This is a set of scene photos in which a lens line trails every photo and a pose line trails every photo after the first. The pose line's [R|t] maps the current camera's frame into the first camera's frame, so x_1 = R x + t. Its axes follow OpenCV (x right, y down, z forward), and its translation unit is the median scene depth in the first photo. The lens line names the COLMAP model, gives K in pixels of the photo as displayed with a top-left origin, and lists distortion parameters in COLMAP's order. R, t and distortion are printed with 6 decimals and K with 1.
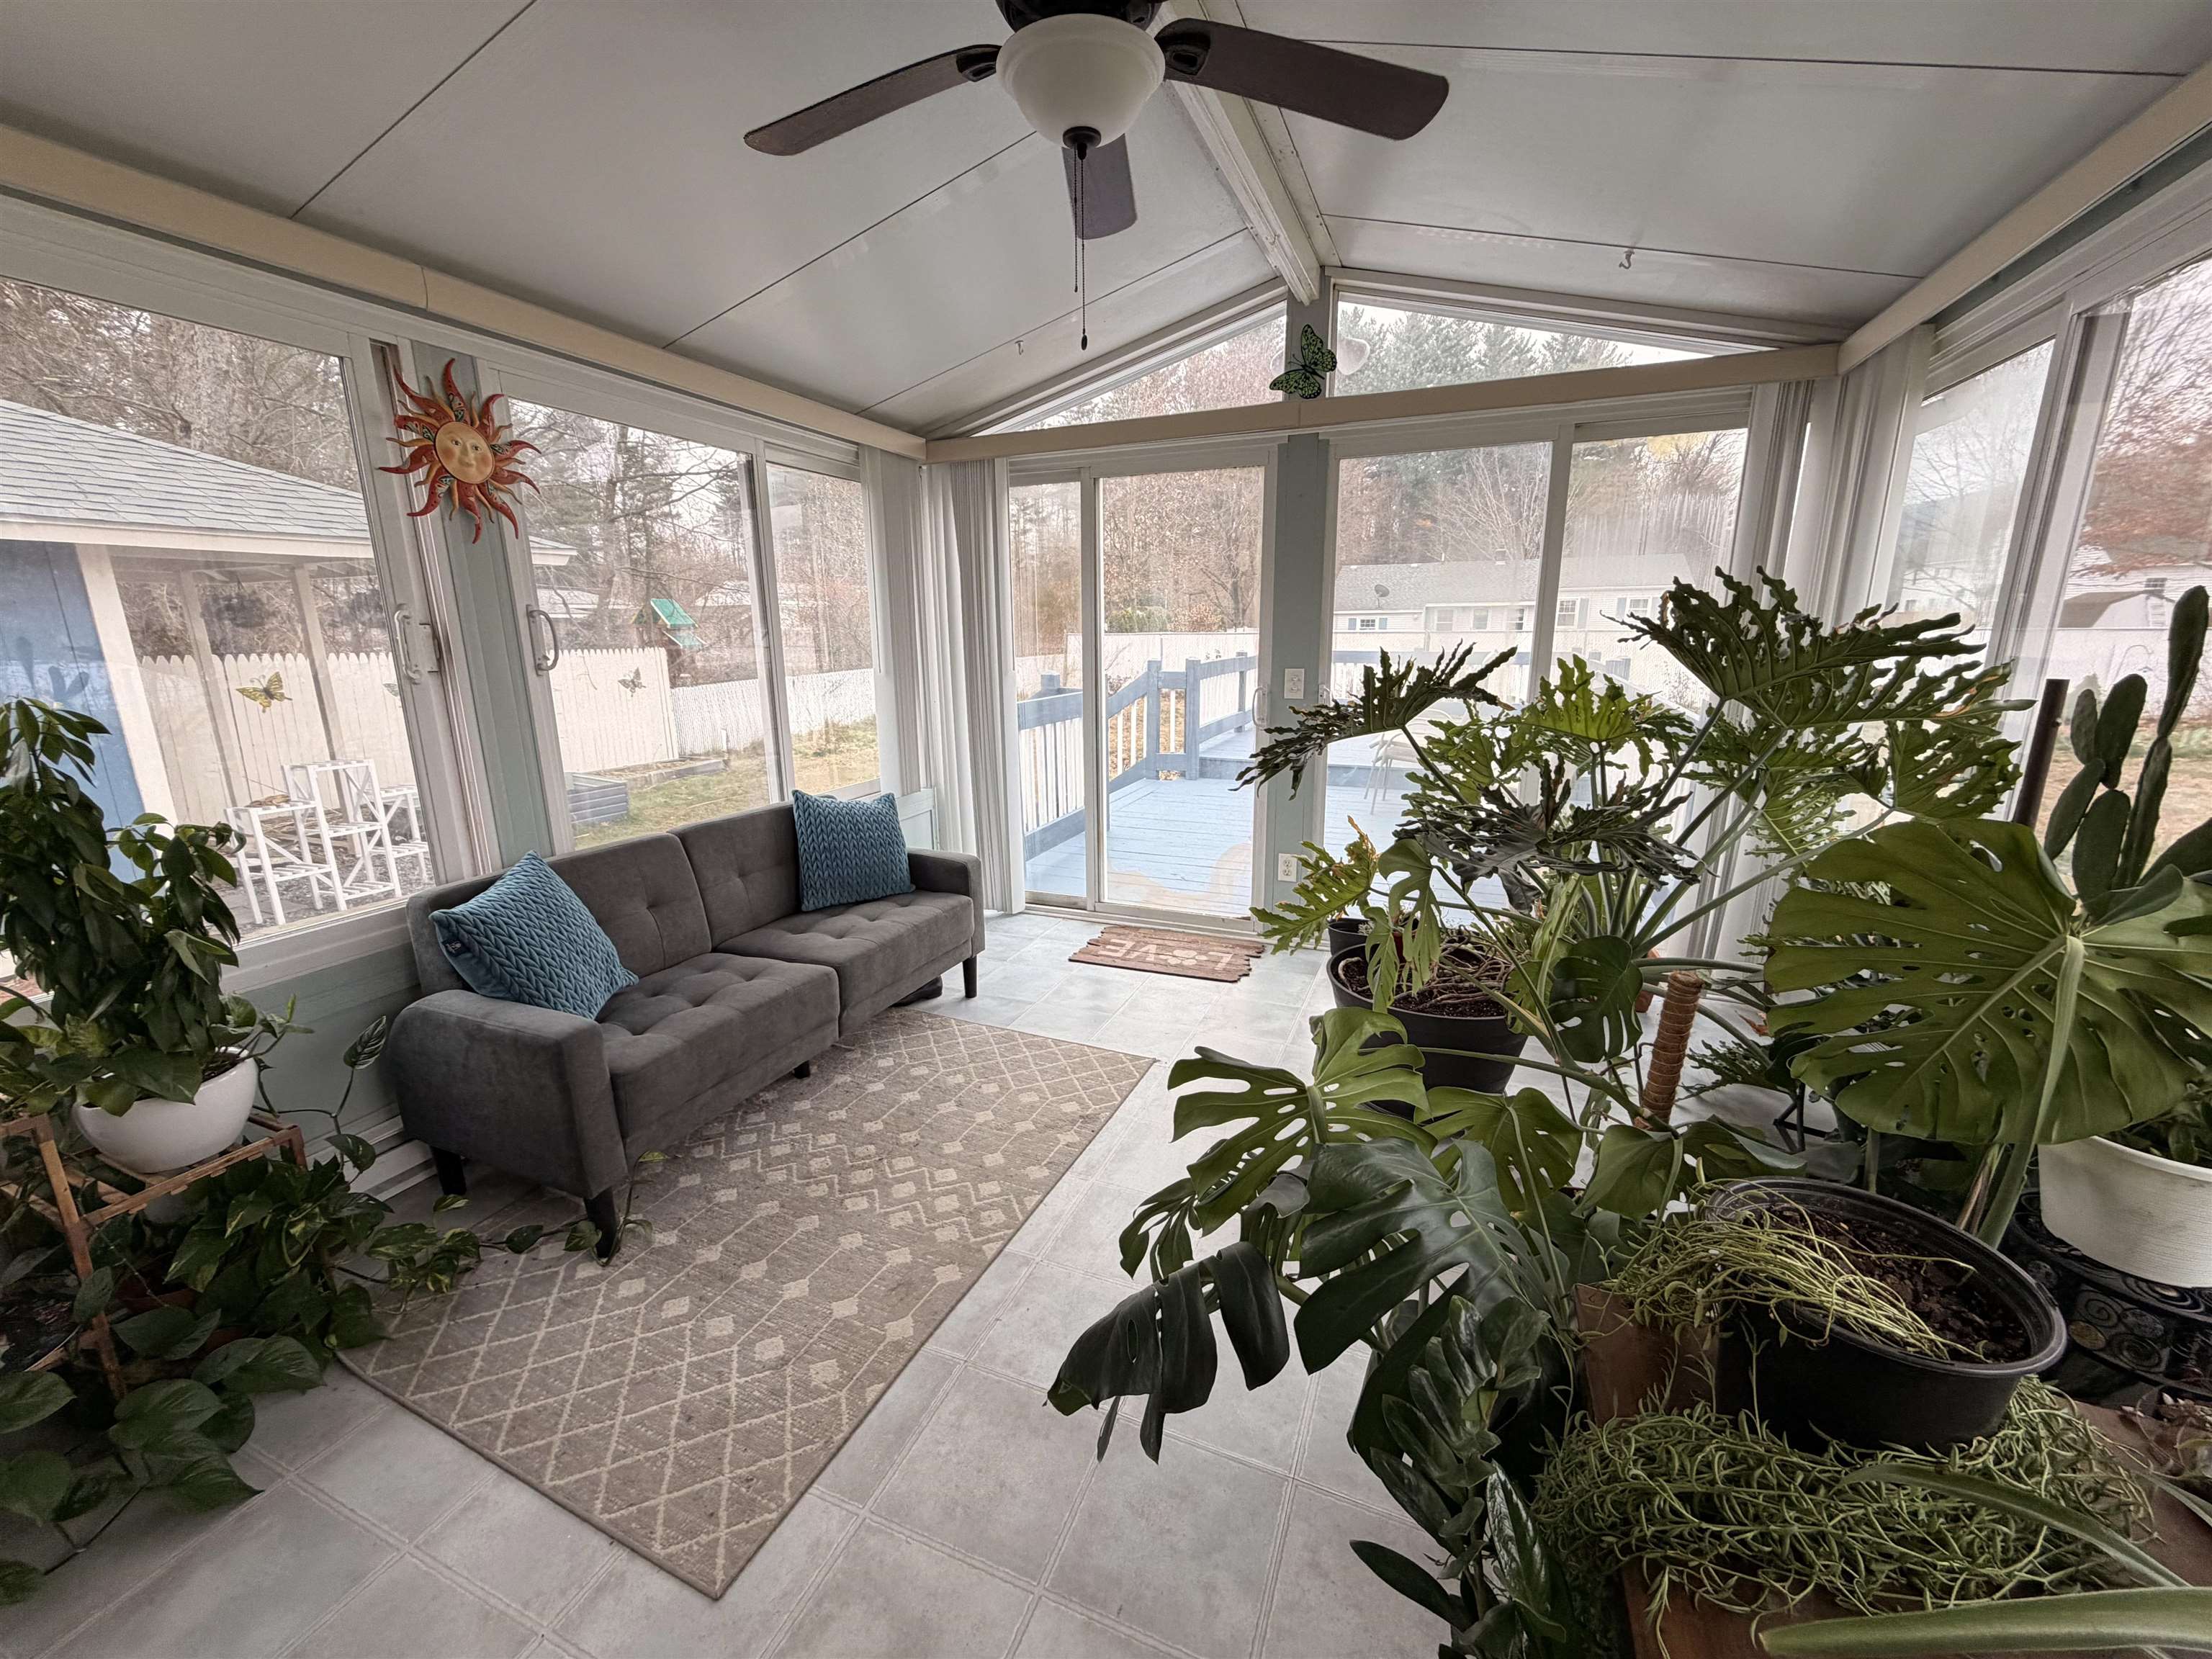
lens RADIAL K [[879.6, 0, 1097.3], [0, 879.6, 829.8], [0, 0, 1]] dist [0.000313, 0.000035]
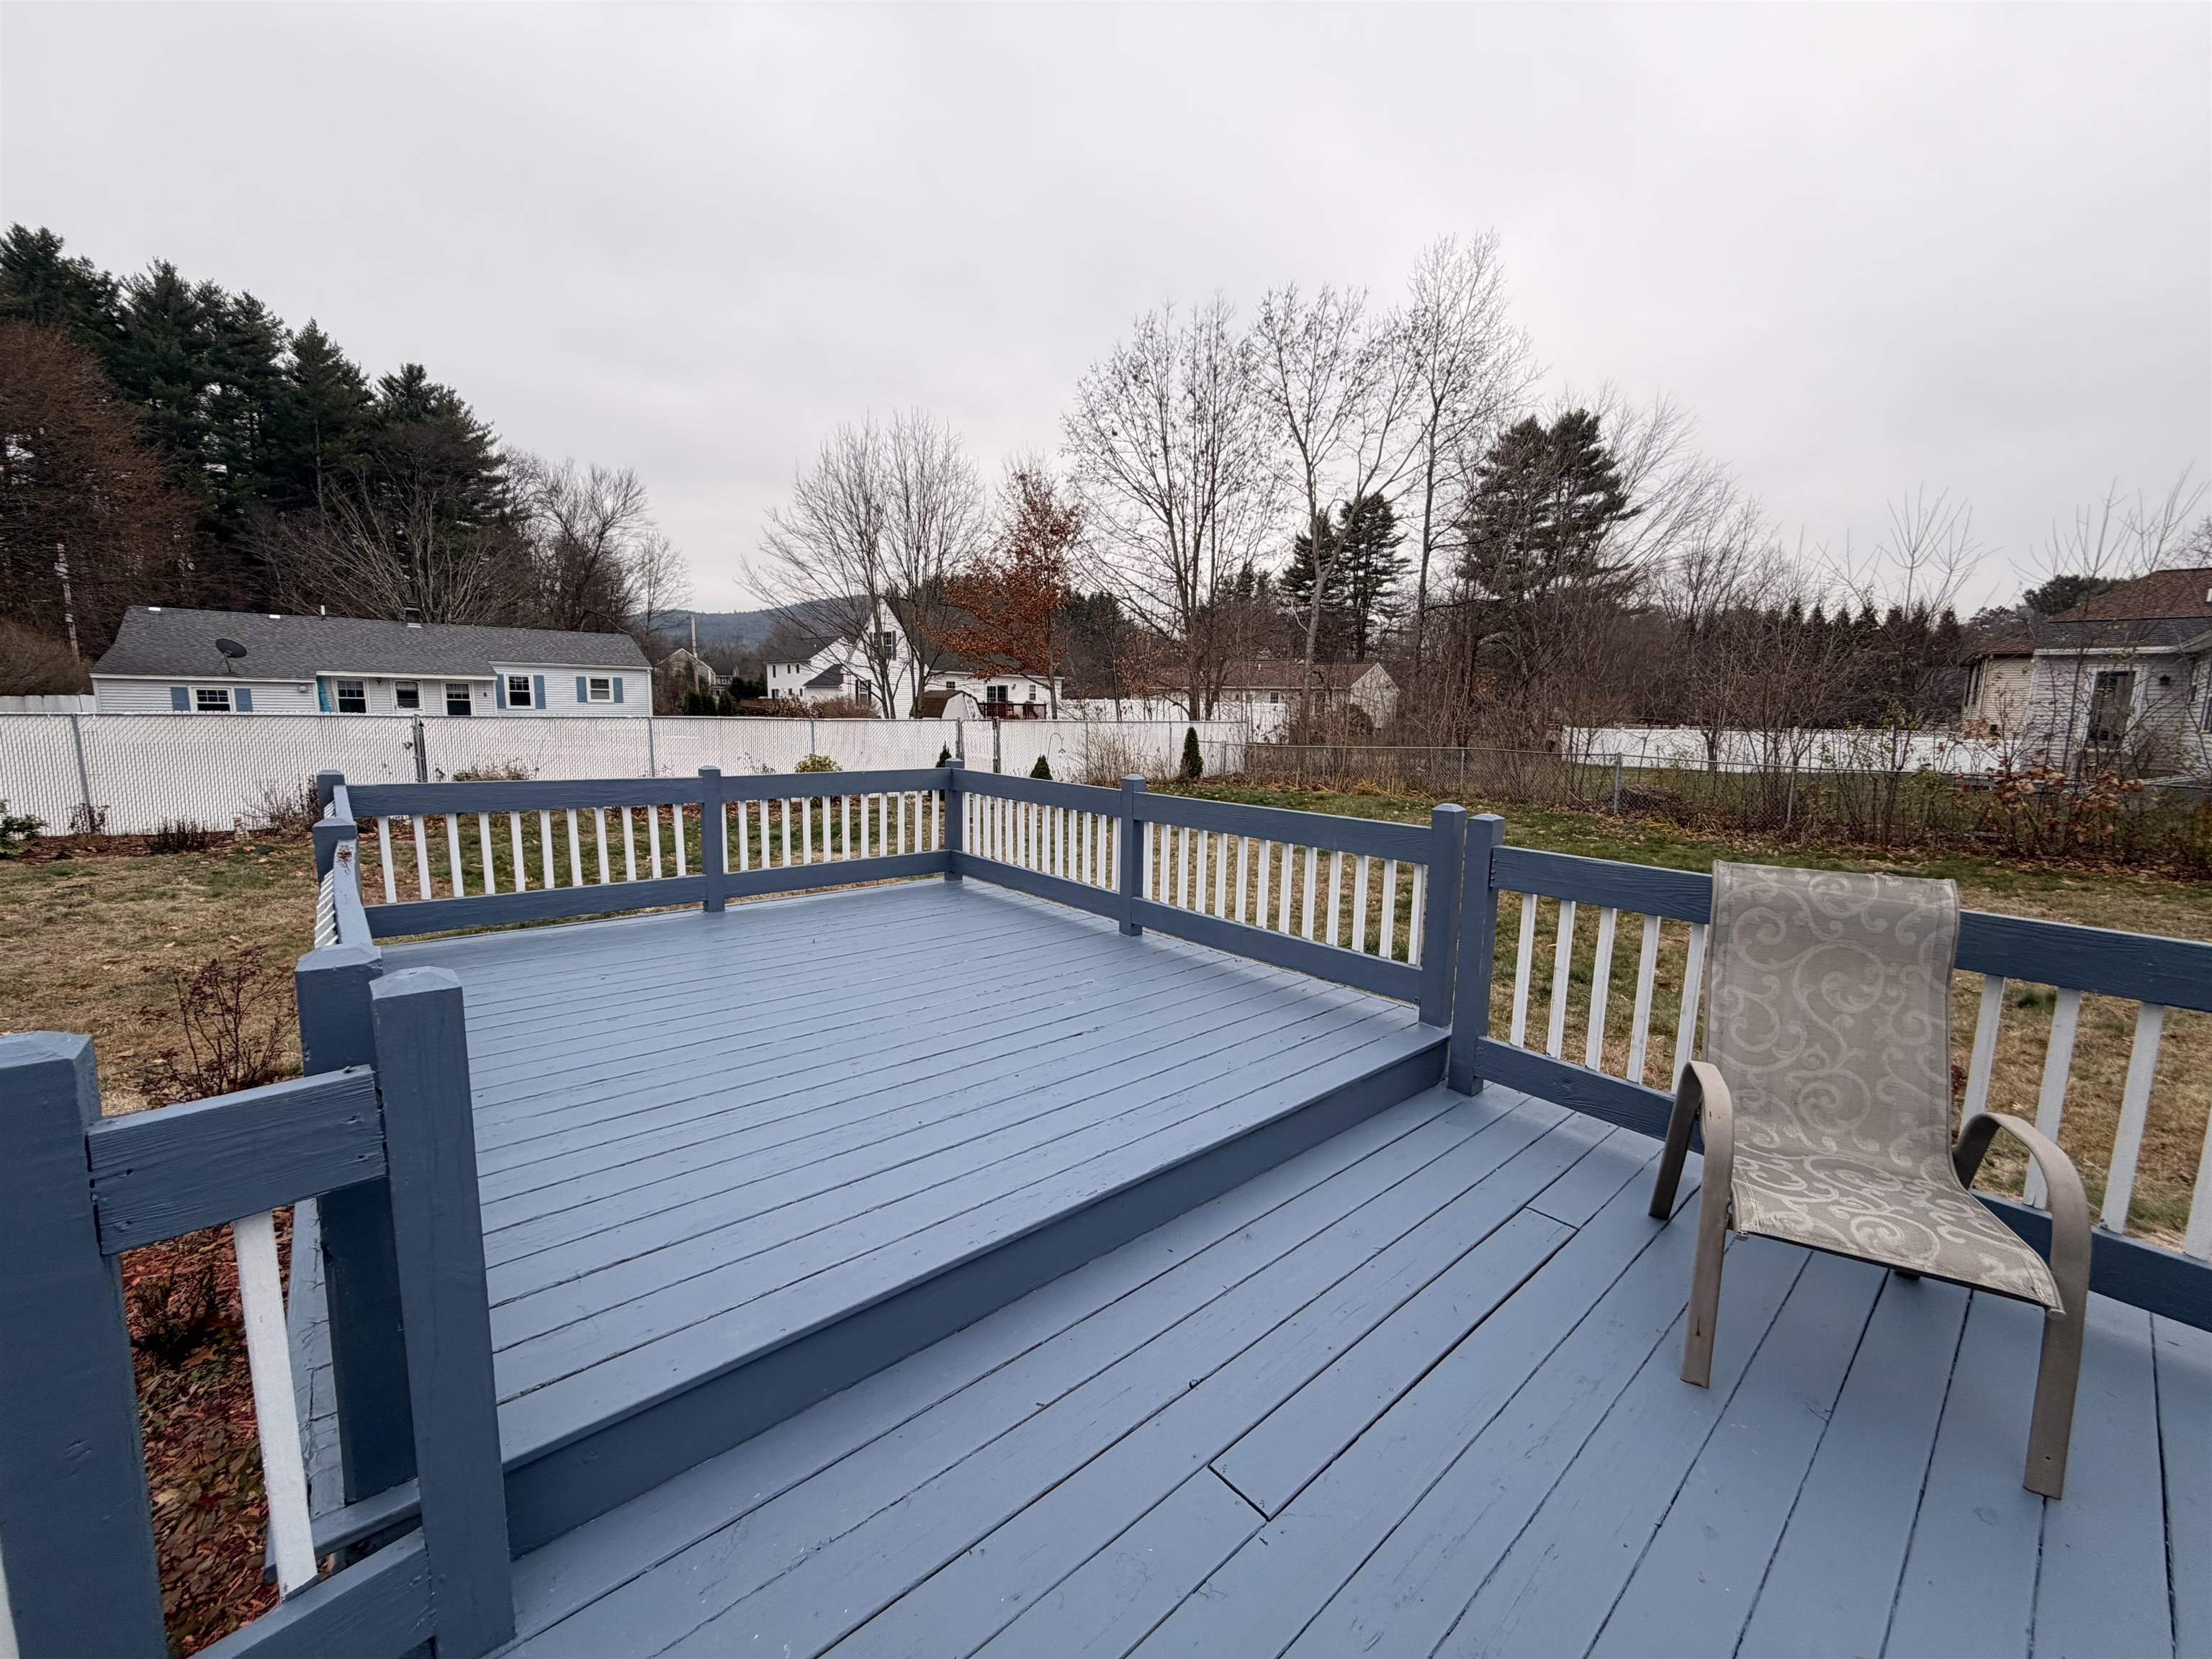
lens RADIAL K [[879.6, 0, 1097.6], [0, 879.6, 833.3], [0, 0, 1]] dist [0.000313, 0.000035]
pose [[0.443212, -0.109198, 0.889741, 0.055395], [0.181598, 0.982910, 0.030172, -0.411868], [-0.877830, 0.148203, 0.455467, 1.654310]]
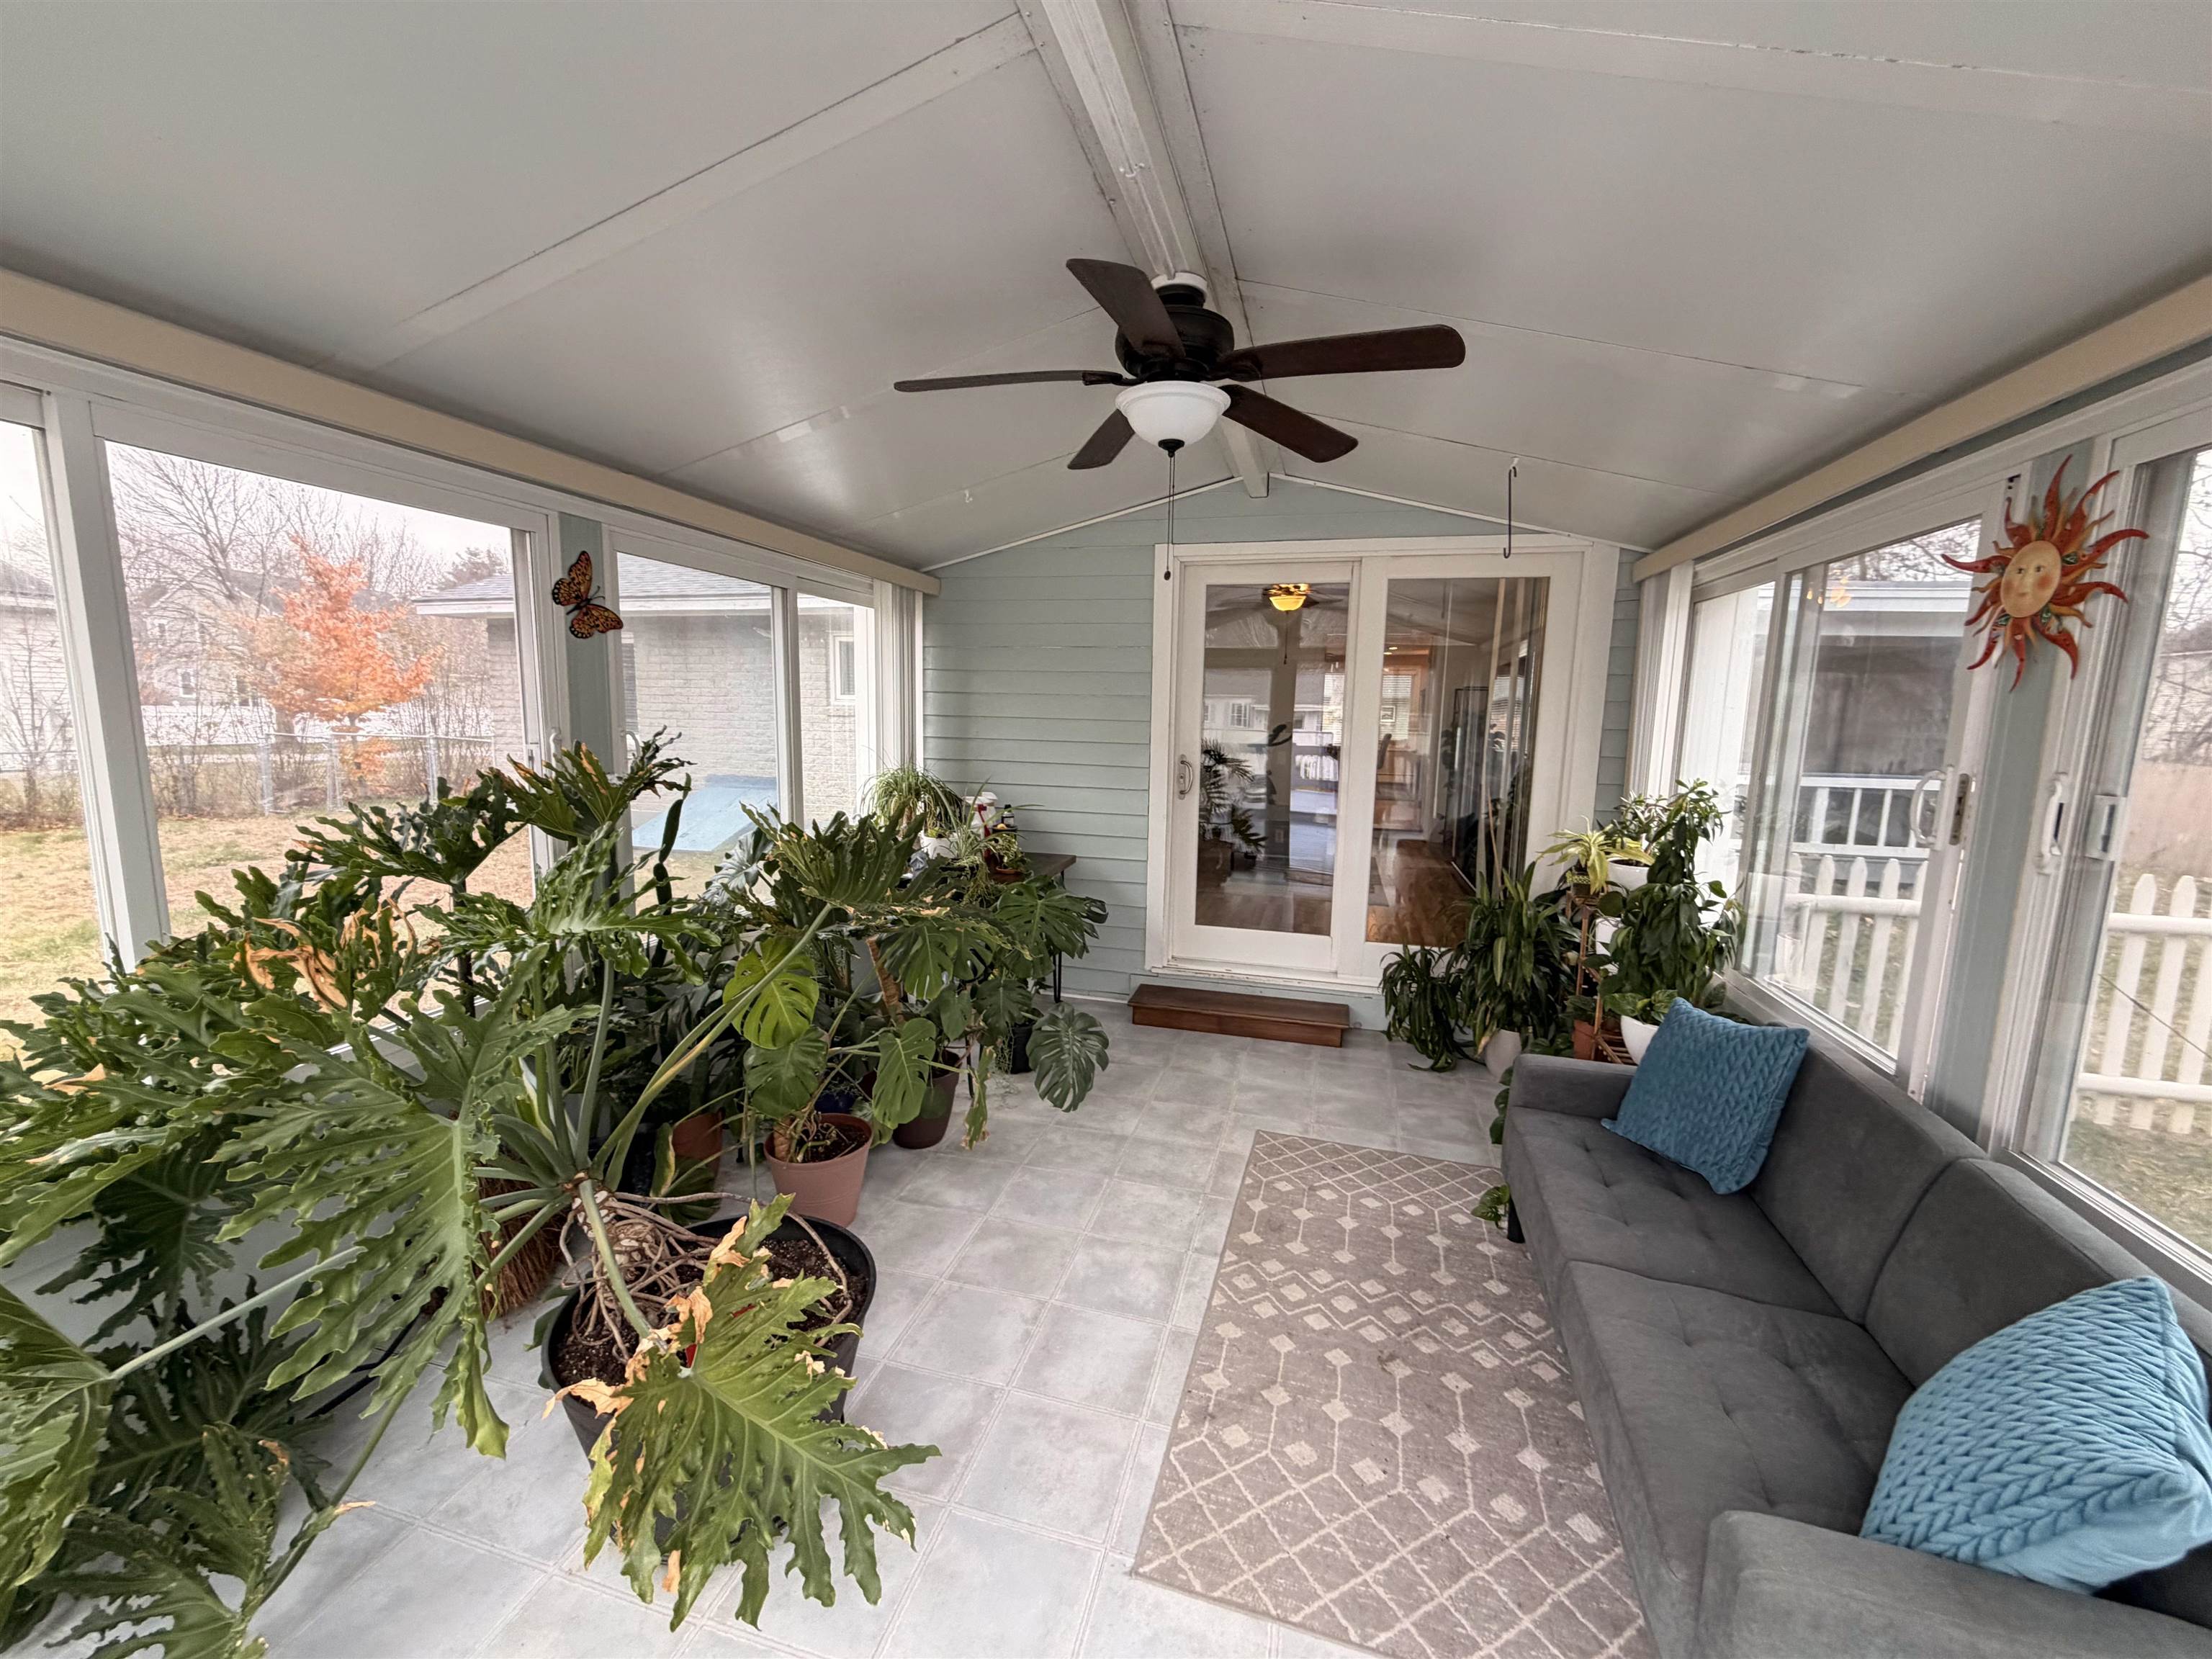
lens RADIAL K [[879.6, 0, 1096.8], [0, 879.6, 828.1], [0, 0, 1]] dist [0.000313, 0.000035]
pose [[-0.991825, 0.007004, -0.127412, 0.120891], [-0.038805, 0.934647, 0.353452, -0.286683], [0.121561, 0.355507, -0.926735, 1.042826]]
